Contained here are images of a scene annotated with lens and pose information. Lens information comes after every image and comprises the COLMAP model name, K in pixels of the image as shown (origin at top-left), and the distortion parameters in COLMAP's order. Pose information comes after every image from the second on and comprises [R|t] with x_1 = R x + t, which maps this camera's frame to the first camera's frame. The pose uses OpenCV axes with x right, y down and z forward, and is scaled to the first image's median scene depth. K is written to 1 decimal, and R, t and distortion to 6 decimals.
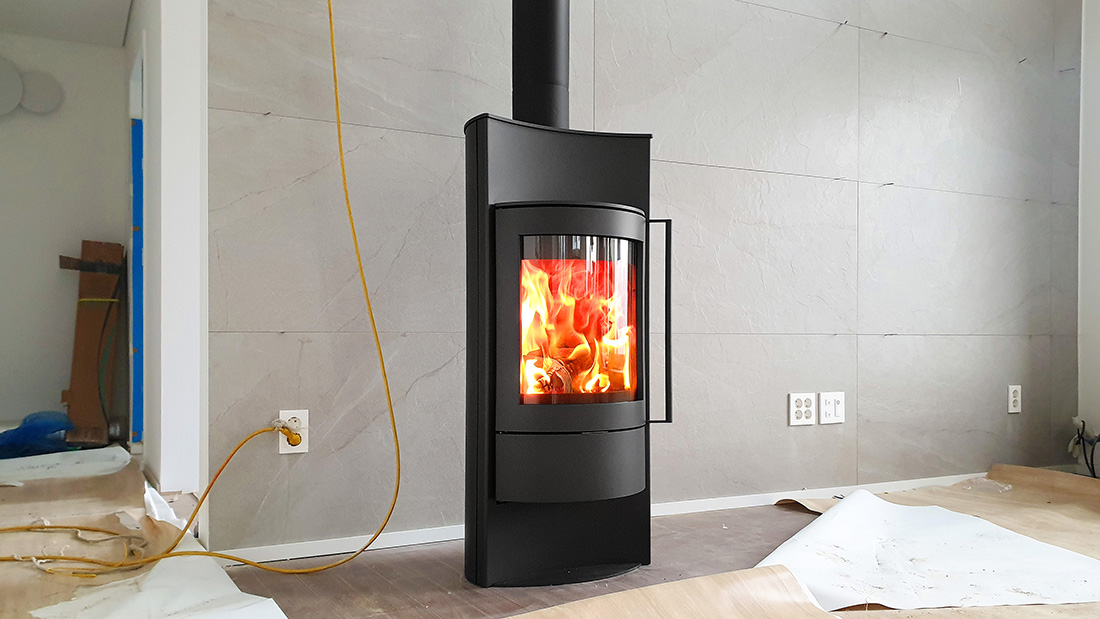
lens RADIAL K [[913.6, 0, 510.5], [0, 913.6, 314.4], [0, 0, 1]] dist [0.001844, -0.004404]
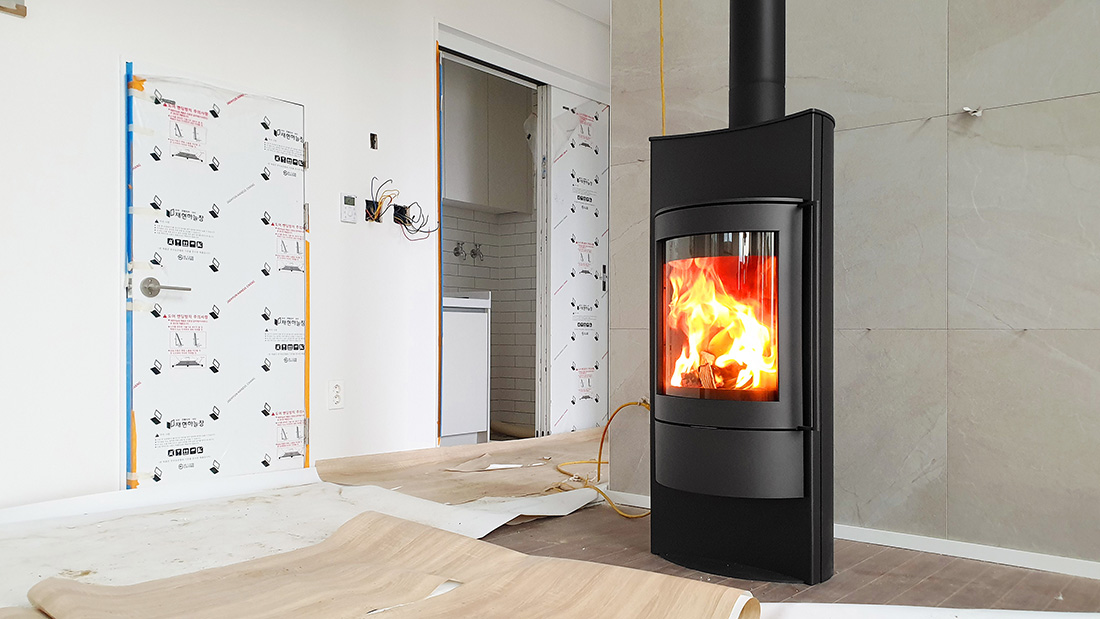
lens RADIAL K [[882.2, 0, 567.6], [0, 882.2, 310.2], [0, 0, 1]] dist [0.011379, -0.007674]
pose [[0.391002, -0.021147, -0.920147, 0.830184], [0.020794, 0.999684, -0.014139, 0.008026], [0.920155, -0.013605, 0.391318, 0.417620]]
